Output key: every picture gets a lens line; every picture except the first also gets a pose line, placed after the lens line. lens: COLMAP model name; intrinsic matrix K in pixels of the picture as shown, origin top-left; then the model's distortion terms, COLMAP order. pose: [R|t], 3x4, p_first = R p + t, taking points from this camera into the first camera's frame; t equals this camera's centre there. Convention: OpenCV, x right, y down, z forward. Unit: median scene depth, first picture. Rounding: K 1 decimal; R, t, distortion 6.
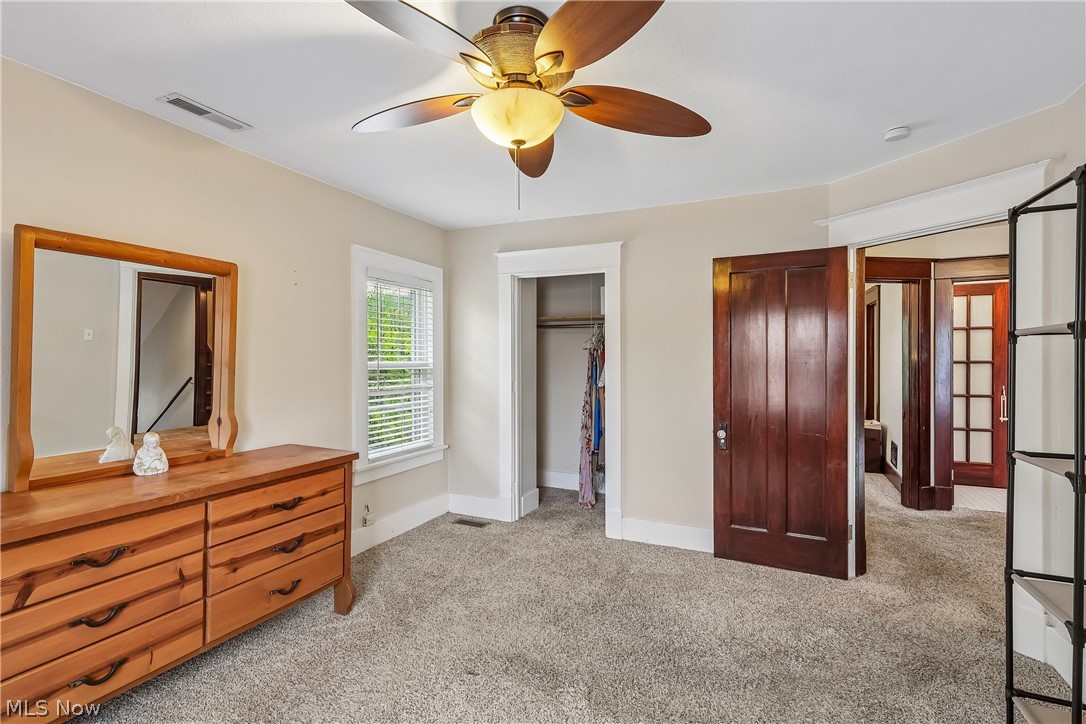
lens RADIAL K [[511.2, 0, 532.0], [0, 511.2, 359.7], [0, 0, 1]] dist [0.006400, 0.000130]
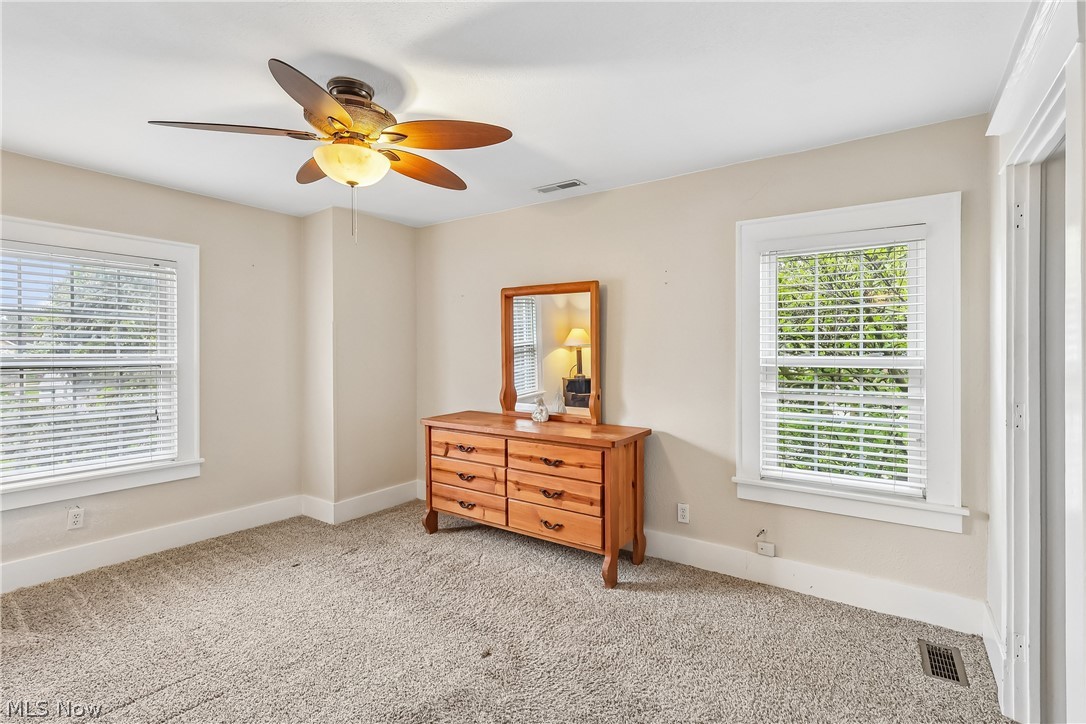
lens RADIAL K [[511.2, 0, 543.3], [0, 511.2, 358.6], [0, 0, 1]] dist [0.006400, 0.000130]
pose [[-0.159516, 0.011098, -0.987133, 0.585833], [-0.002683, 0.999928, 0.011676, 0.000044], [0.987192, 0.004511, -0.159475, 0.841667]]
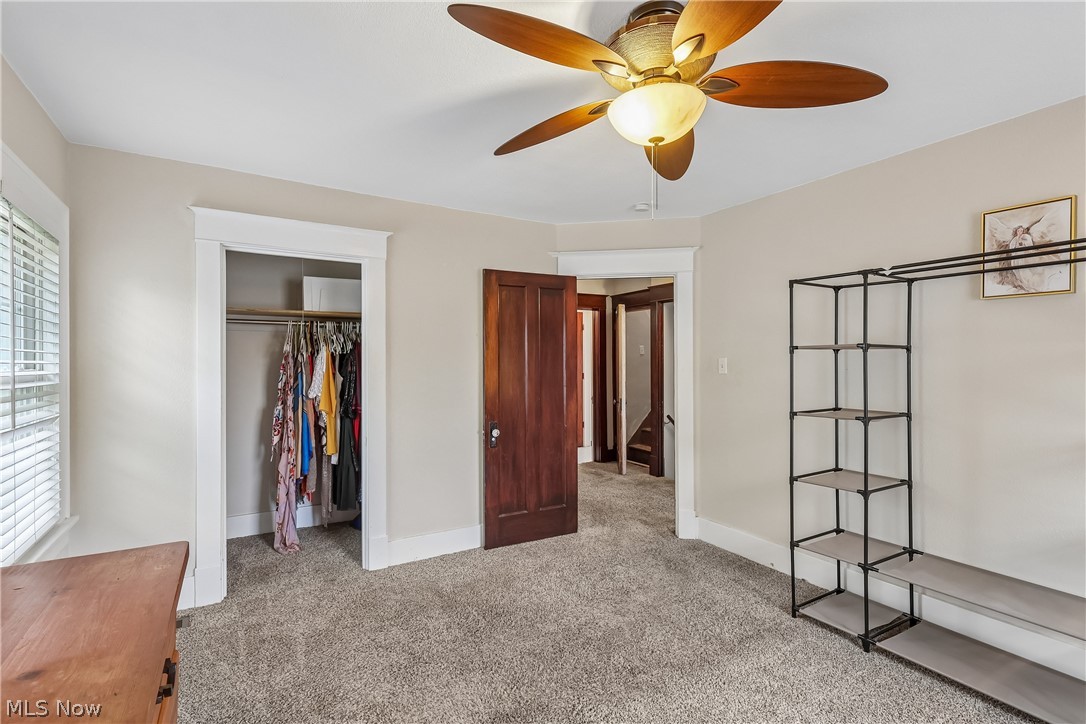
lens RADIAL K [[511.2, 0, 534.9], [0, 511.2, 361.4], [0, 0, 1]] dist [0.006400, 0.000130]
pose [[0.553106, -0.001047, 0.833110, -0.478023], [0.008016, 0.999960, -0.004066, -0.000775], [-0.833072, 0.008927, 0.553092, 0.329331]]
